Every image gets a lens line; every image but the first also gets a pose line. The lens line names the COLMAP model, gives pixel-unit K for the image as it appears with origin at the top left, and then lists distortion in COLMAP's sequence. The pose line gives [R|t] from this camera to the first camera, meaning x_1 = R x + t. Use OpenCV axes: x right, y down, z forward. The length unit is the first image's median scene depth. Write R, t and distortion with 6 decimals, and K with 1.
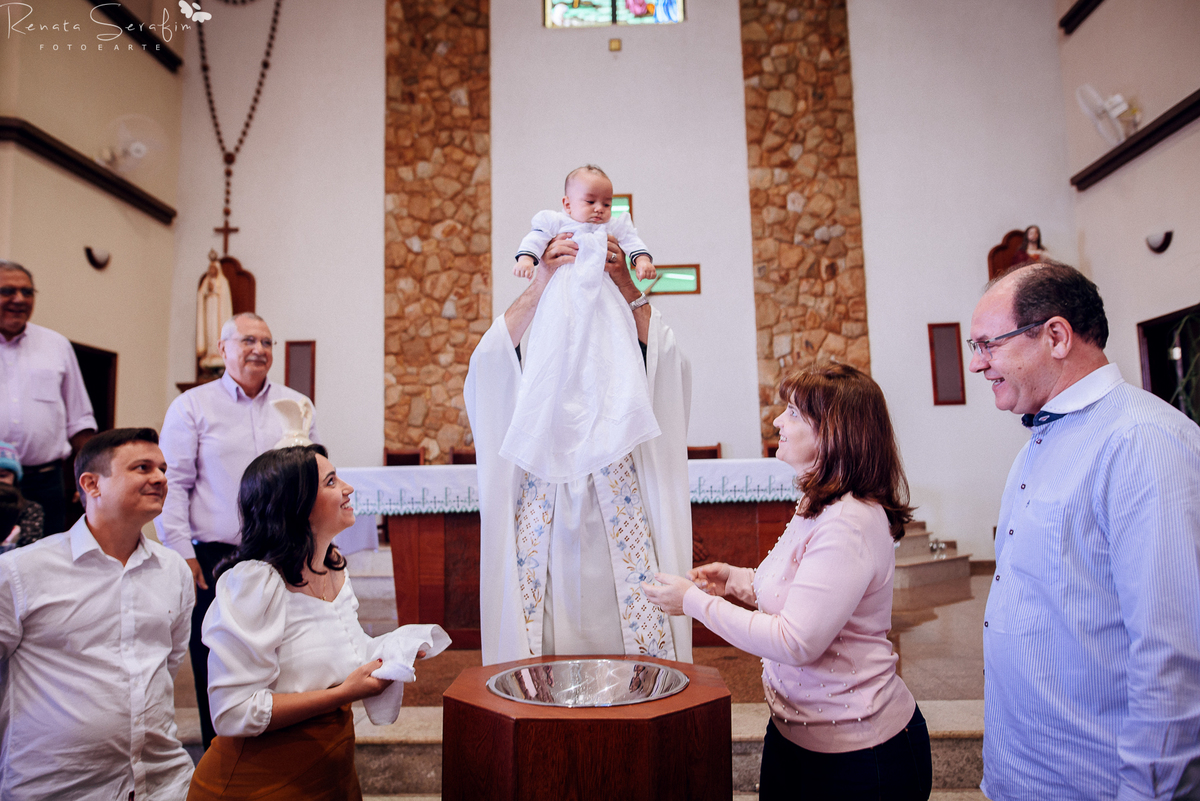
lens RADIAL K [[869.0, 0, 599.1], [0, 869.0, 413.4], [0, 0, 1]] dist [0.002683, 0.004702]
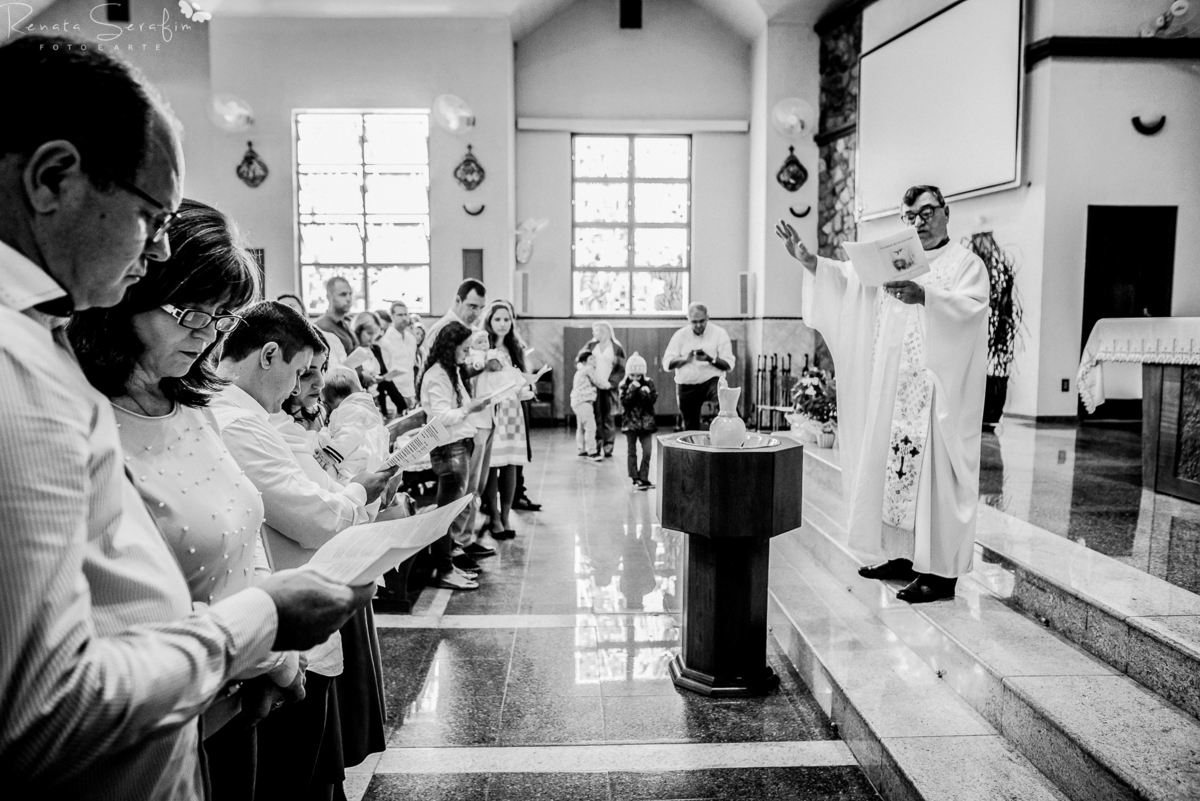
lens RADIAL K [[881.8, 0, 600.0], [0, 881.8, 400.5], [0, 0, 1]] dist [-0.011522, 0.052136]
pose [[0.082904, 0.106756, -0.990823, 0.791881], [0.074677, 0.990785, 0.113000, -0.010620], [0.993756, -0.083359, 0.074168, 0.251925]]
